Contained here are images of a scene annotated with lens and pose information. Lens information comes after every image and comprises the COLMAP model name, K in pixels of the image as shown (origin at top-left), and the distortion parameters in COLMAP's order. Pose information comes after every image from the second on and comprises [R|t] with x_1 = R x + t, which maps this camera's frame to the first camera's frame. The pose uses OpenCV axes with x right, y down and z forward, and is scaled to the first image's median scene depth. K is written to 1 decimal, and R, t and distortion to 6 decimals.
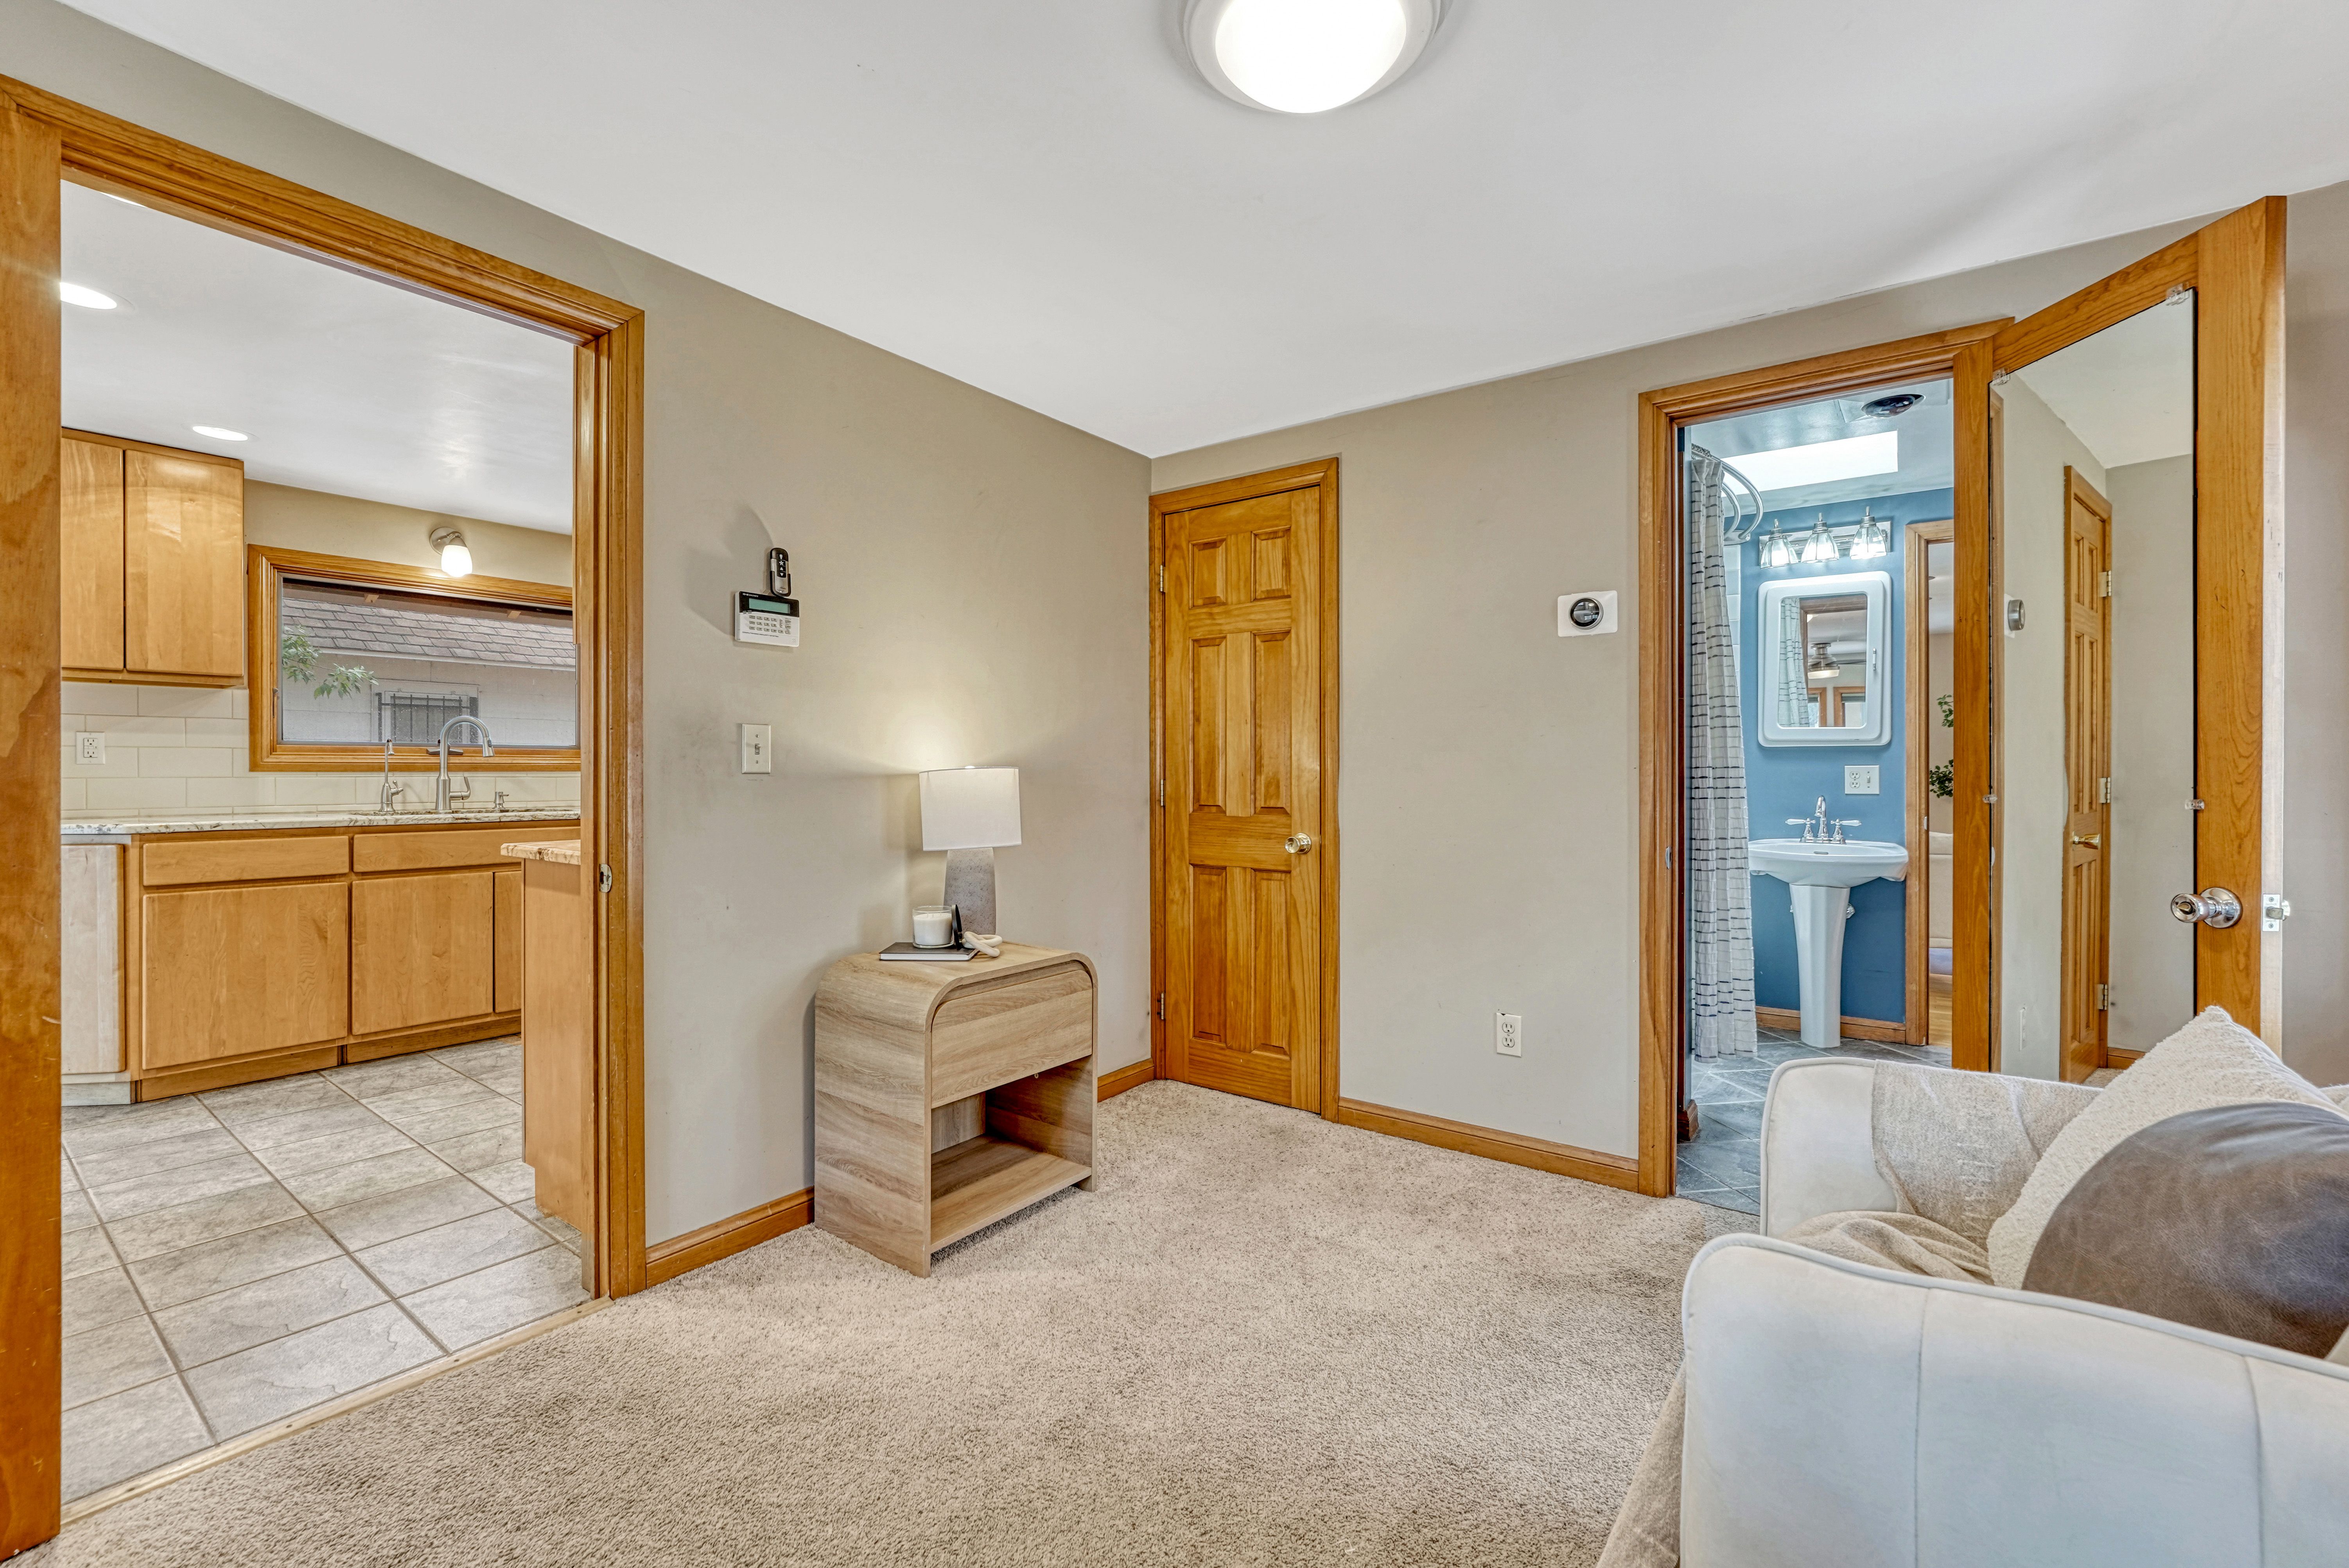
lens RADIAL K [[991.1, 0, 1168.1], [0, 991.1, 775.1], [0, 0, 1]] dist [-0.011125, -0.000275]
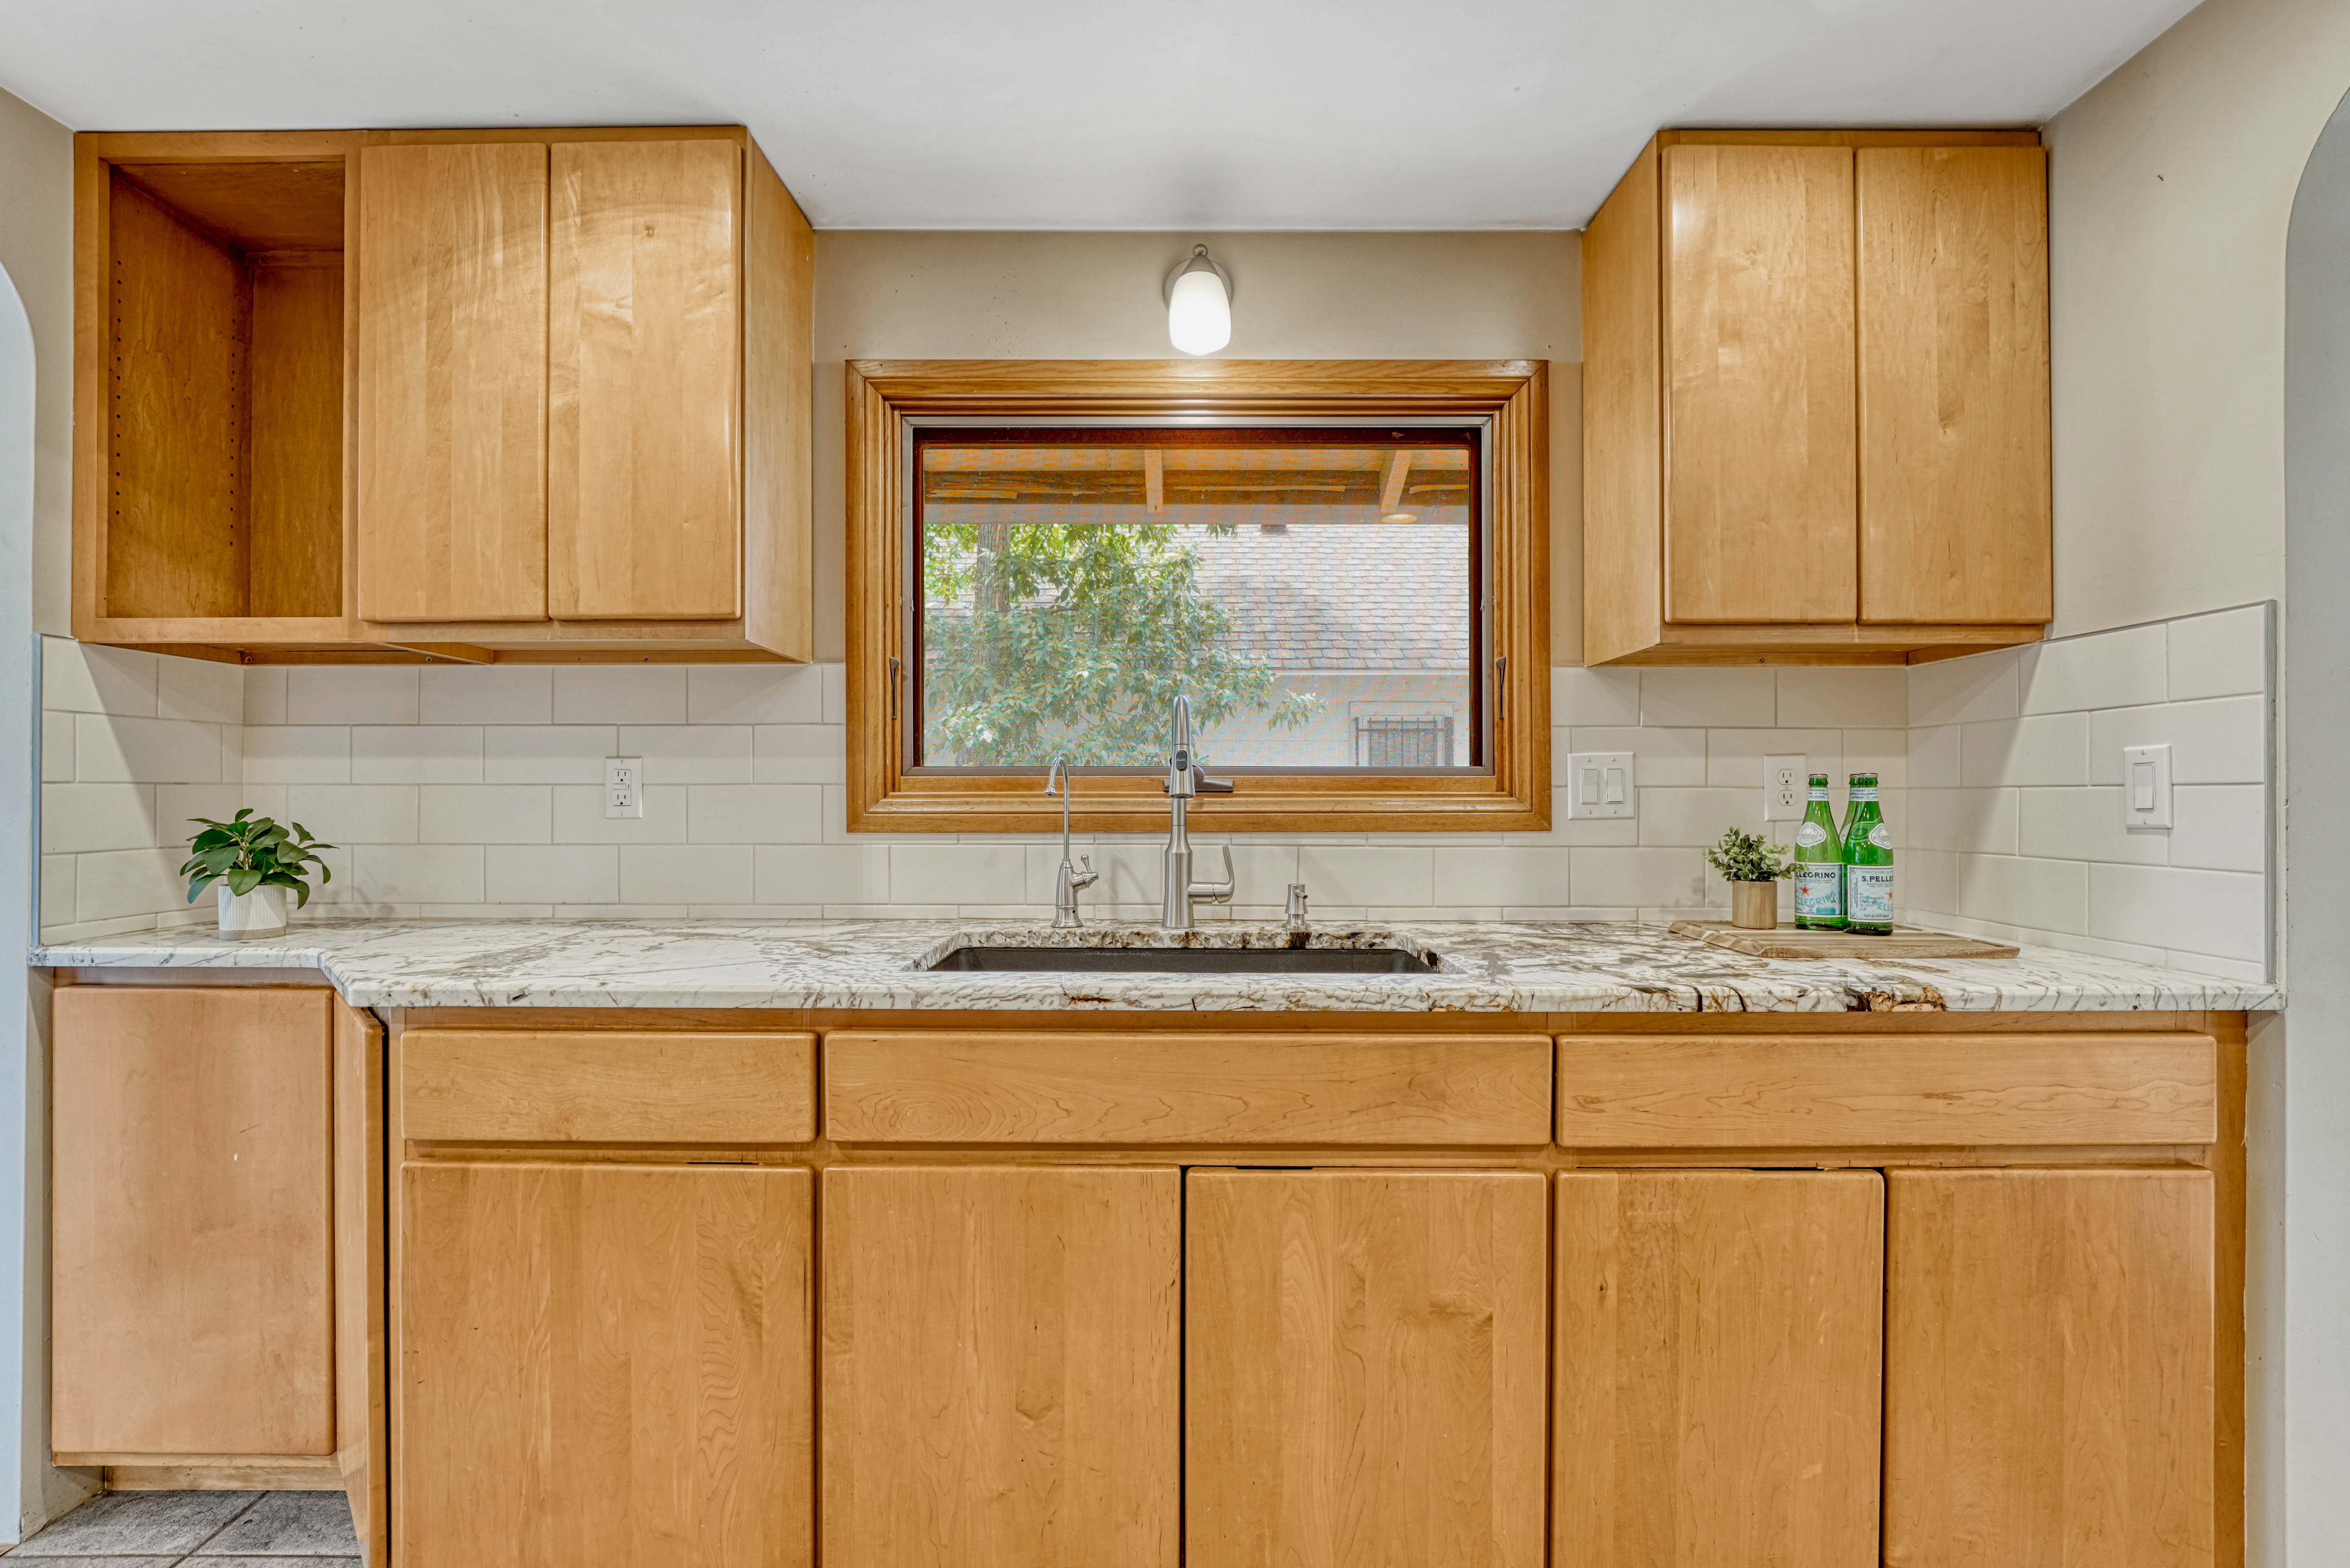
lens RADIAL K [[1002.2, 0, 1176.7], [0, 1002.2, 796.7], [0, 0, 1]] dist [-0.010953, 0.000478]
pose [[0.600772, -0.002148, -0.799418, -0.467318], [-0.002278, 0.999988, -0.004399, -0.020062], [0.799417, 0.004463, 0.600760, 0.874373]]
